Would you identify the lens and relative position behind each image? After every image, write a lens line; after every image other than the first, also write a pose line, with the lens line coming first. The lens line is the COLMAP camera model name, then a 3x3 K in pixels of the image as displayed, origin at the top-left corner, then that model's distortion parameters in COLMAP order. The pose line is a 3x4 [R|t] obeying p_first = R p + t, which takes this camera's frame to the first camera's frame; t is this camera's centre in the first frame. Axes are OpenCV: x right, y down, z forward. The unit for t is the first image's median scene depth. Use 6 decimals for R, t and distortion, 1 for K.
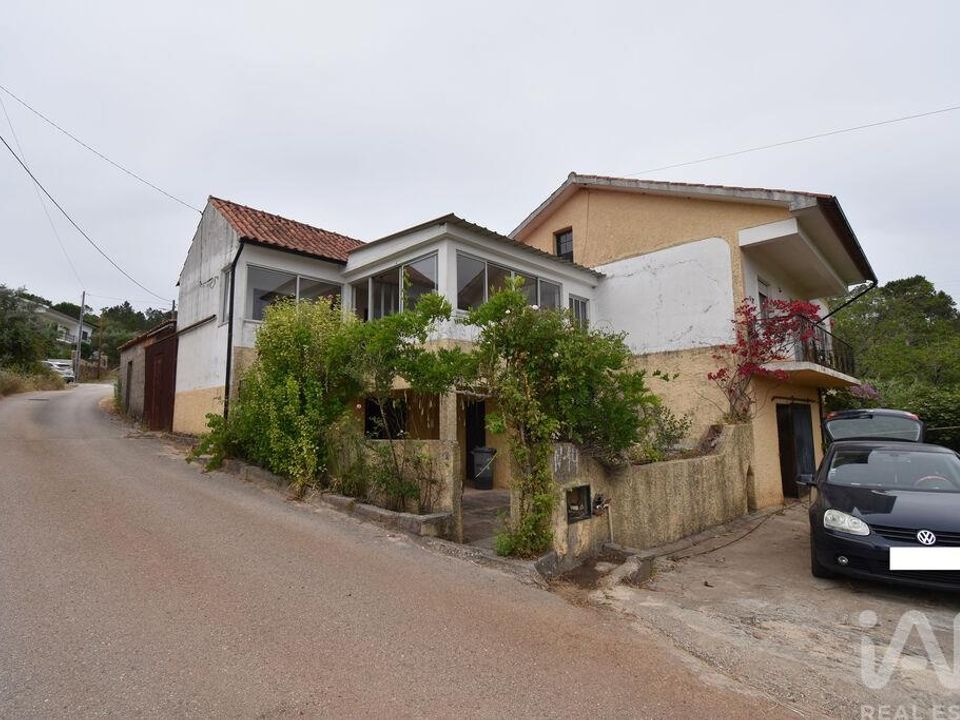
lens RADIAL K [[488.0, 0, 480.8], [0, 488.0, 361.8], [0, 0, 1]] dist [-0.002083, -0.001812]
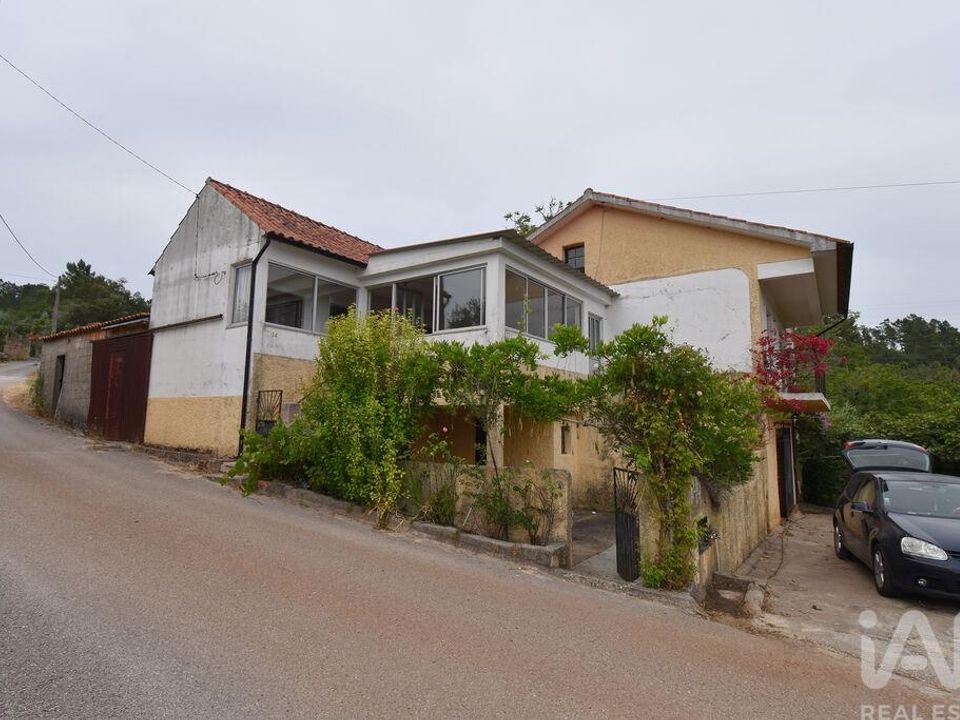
lens RADIAL K [[522.6, 0, 477.4], [0, 522.6, 359.5], [0, 0, 1]] dist [-0.005288, -0.007581]
pose [[0.986482, 0.045456, 0.157439, -0.249456], [-0.044297, 0.998959, -0.010864, -0.026607], [-0.157769, 0.003743, 0.987469, -0.014697]]
